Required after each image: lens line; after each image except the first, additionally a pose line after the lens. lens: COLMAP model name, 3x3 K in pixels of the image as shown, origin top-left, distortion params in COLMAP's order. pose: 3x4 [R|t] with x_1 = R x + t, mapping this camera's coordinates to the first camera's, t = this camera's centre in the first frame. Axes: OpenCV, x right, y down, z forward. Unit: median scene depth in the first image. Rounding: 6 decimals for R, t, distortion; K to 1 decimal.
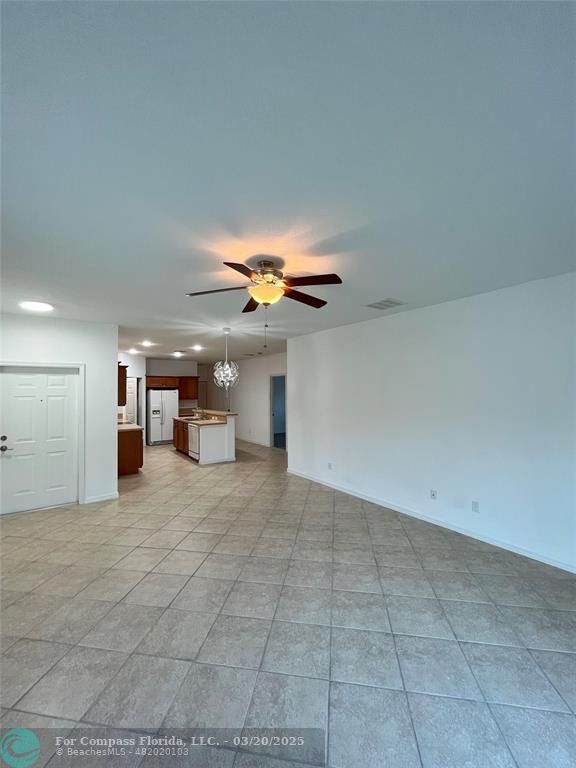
lens RADIAL K [[311.6, 0, 286.4], [0, 311.6, 384.2], [0, 0, 1]] dist [0.000440, -0.000108]
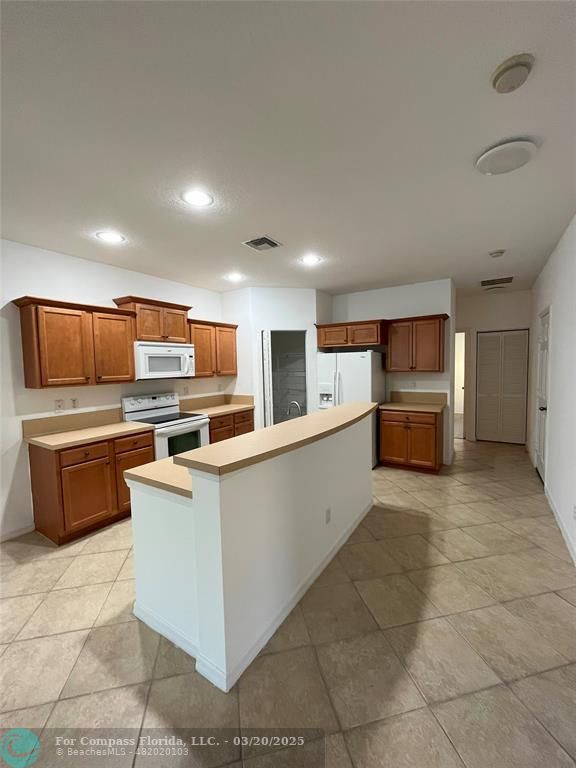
lens RADIAL K [[311.6, 0, 286.4], [0, 311.6, 384.2], [0, 0, 1]] dist [0.000440, -0.000108]
pose [[0.365675, 0.065066, -0.928465, 0.019261], [0.036142, 0.995808, 0.084020, 0.026411], [0.930041, -0.064280, 0.361791, 0.814414]]
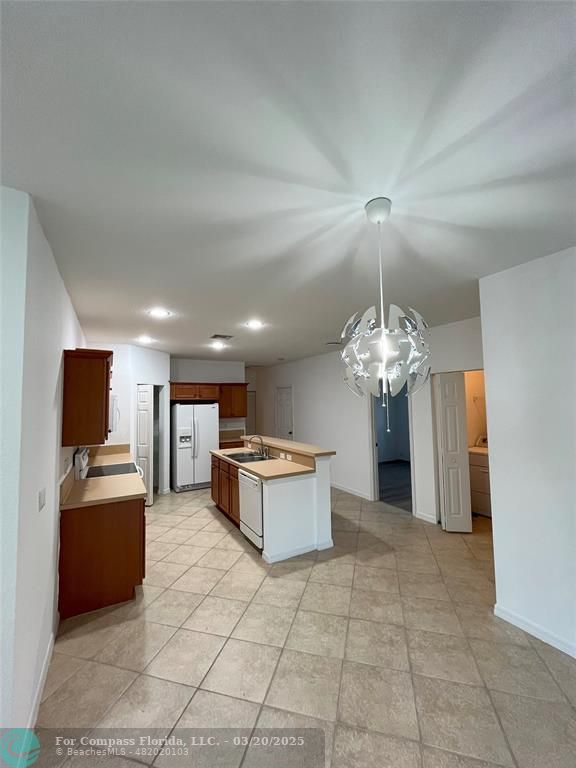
lens RADIAL K [[311.6, 0, 286.4], [0, 311.6, 384.2], [0, 0, 1]] dist [0.000440, -0.000108]
pose [[0.993743, -0.016077, -0.110527, -0.148934], [0.012054, 0.999244, -0.036971, 0.003679], [0.111038, 0.035407, 0.993185, 0.410867]]
